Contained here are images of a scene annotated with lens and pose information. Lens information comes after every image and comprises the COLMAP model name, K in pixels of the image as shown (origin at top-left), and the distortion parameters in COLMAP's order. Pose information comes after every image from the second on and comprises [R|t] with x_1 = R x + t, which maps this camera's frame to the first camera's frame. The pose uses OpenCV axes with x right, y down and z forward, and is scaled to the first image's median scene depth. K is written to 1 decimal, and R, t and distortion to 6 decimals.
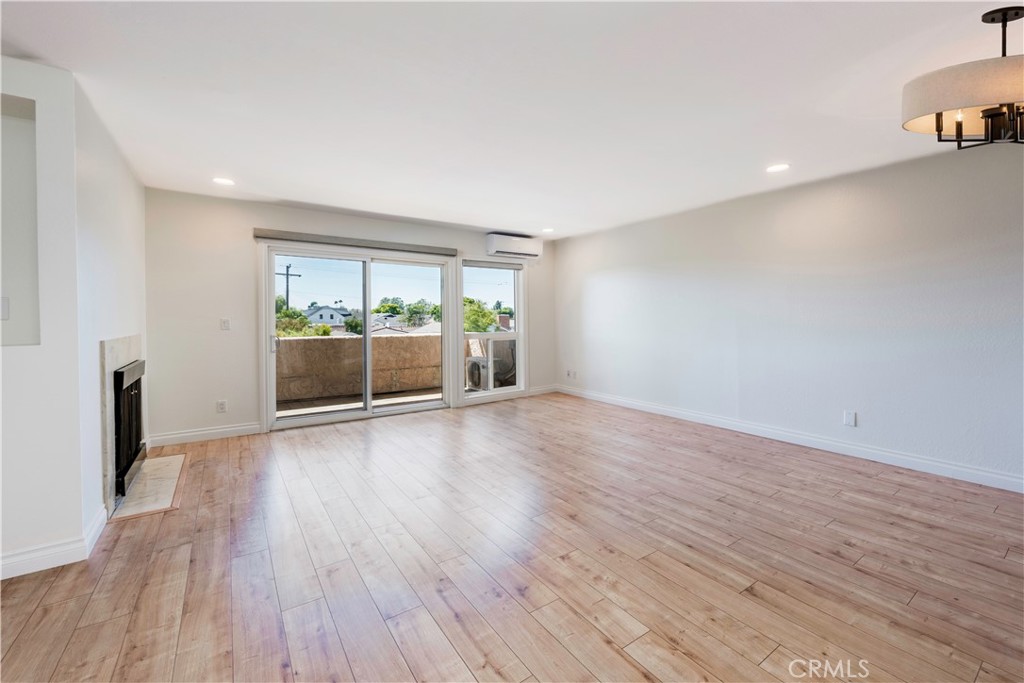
lens RADIAL K [[412.1, 0, 504.2], [0, 412.1, 314.5], [0, 0, 1]] dist [-0.001103, 0.000281]
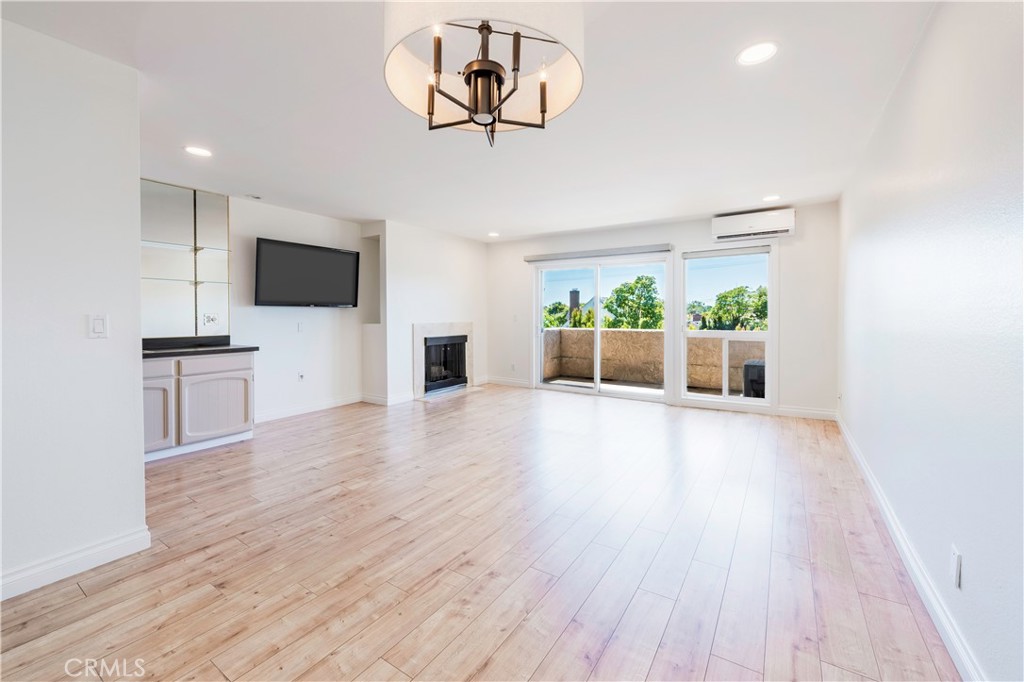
lens RADIAL K [[406.6, 0, 504.0], [0, 406.6, 312.9], [0, 0, 1]] dist [0.002495, 0.000336]
pose [[0.379047, -0.000548, -0.925377, 1.413367], [0.007043, 0.999973, 0.002292, 0.002362], [0.925351, -0.007387, 0.379040, 0.601831]]
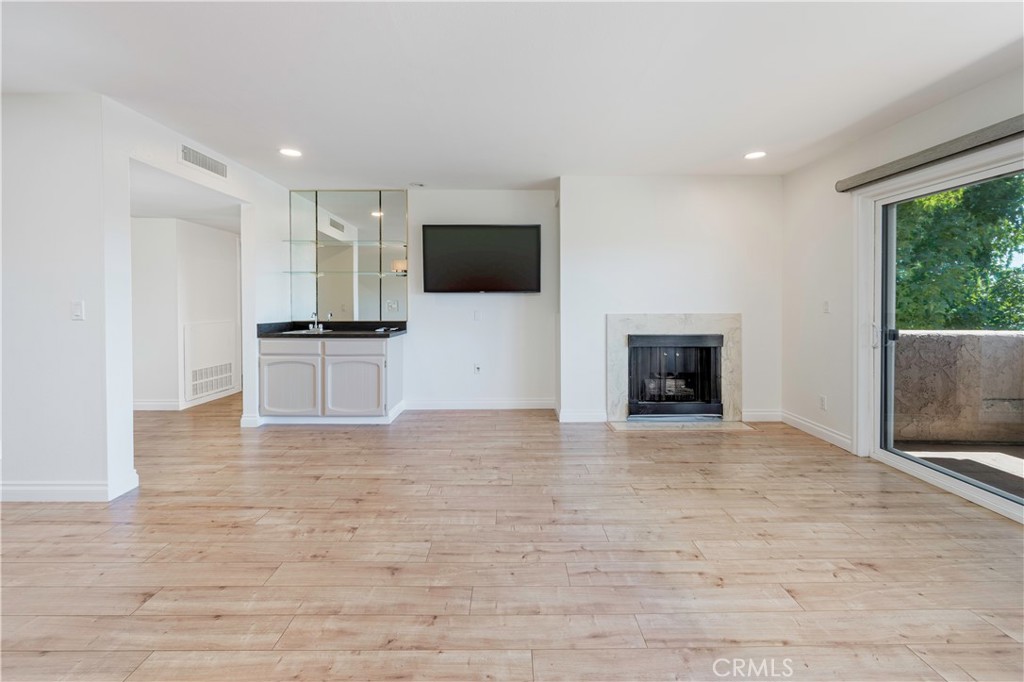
lens RADIAL K [[412.1, 0, 504.2], [0, 412.1, 314.0], [0, 0, 1]] dist [-0.001103, 0.000281]
pose [[-0.539371, 0.029078, -0.841566, 0.669064], [0.010269, 0.999556, 0.027955, 0.014073], [0.842006, 0.006437, -0.539430, 1.567161]]
